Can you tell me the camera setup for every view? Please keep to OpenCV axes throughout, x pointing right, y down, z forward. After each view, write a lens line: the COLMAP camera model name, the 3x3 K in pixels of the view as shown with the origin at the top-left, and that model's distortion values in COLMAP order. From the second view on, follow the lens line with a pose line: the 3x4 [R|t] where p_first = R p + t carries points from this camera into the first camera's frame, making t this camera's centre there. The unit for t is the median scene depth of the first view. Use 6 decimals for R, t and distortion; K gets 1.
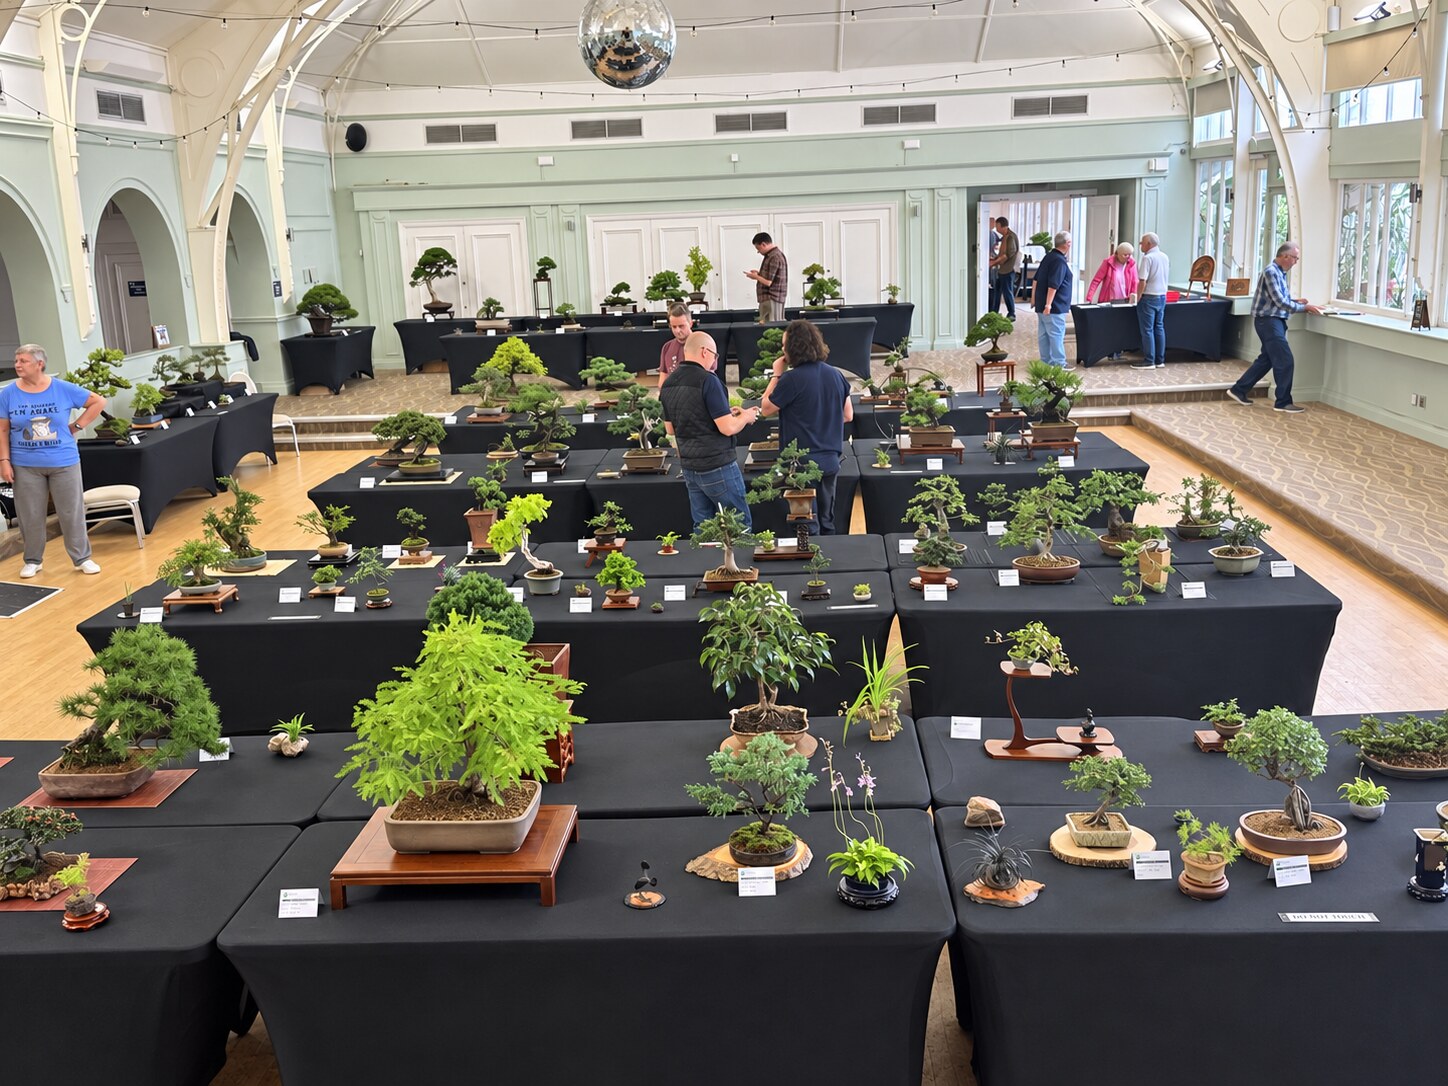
lens RADIAL K [[1472.7, 0, 724.0], [0, 1472.7, 543.0], [0, 0, 1]] dist [0.214877, -0.445623]
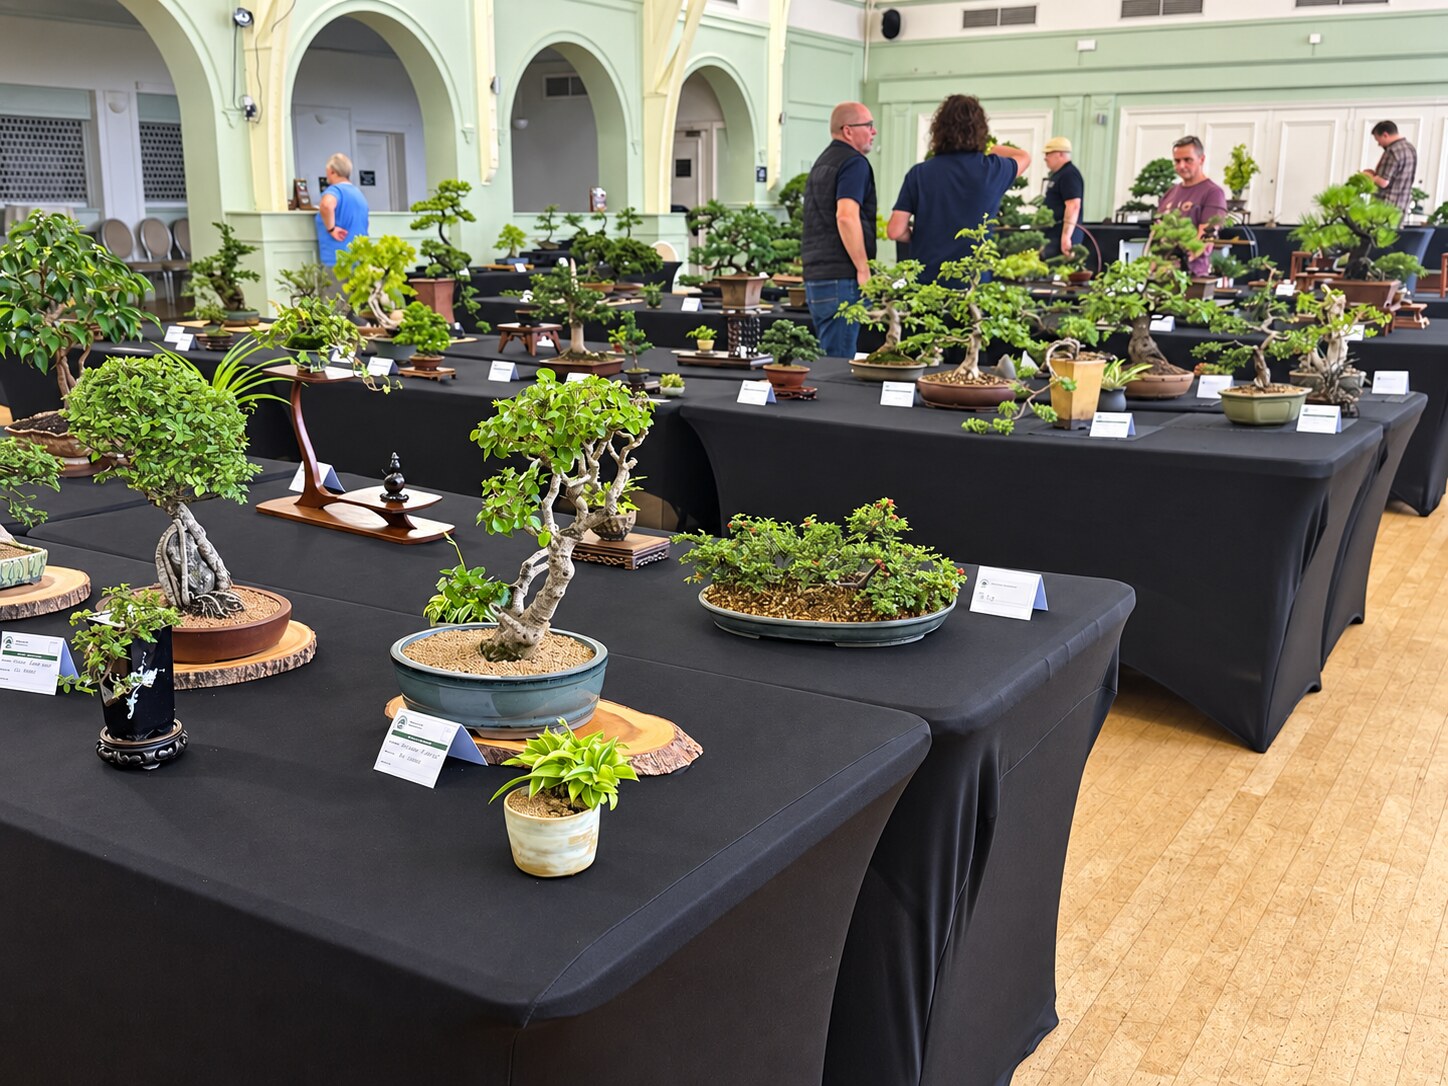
lens RADIAL K [[1472.7, 0, 724.0], [0, 1472.7, 543.0], [0, 0, 1]] dist [0.214877, -0.445623]
pose [[0.878095, 0.149785, -0.454437, 0.417054], [-0.143585, 0.988456, 0.048357, 0.065729], [0.456434, 0.022788, 0.889465, 0.346077]]
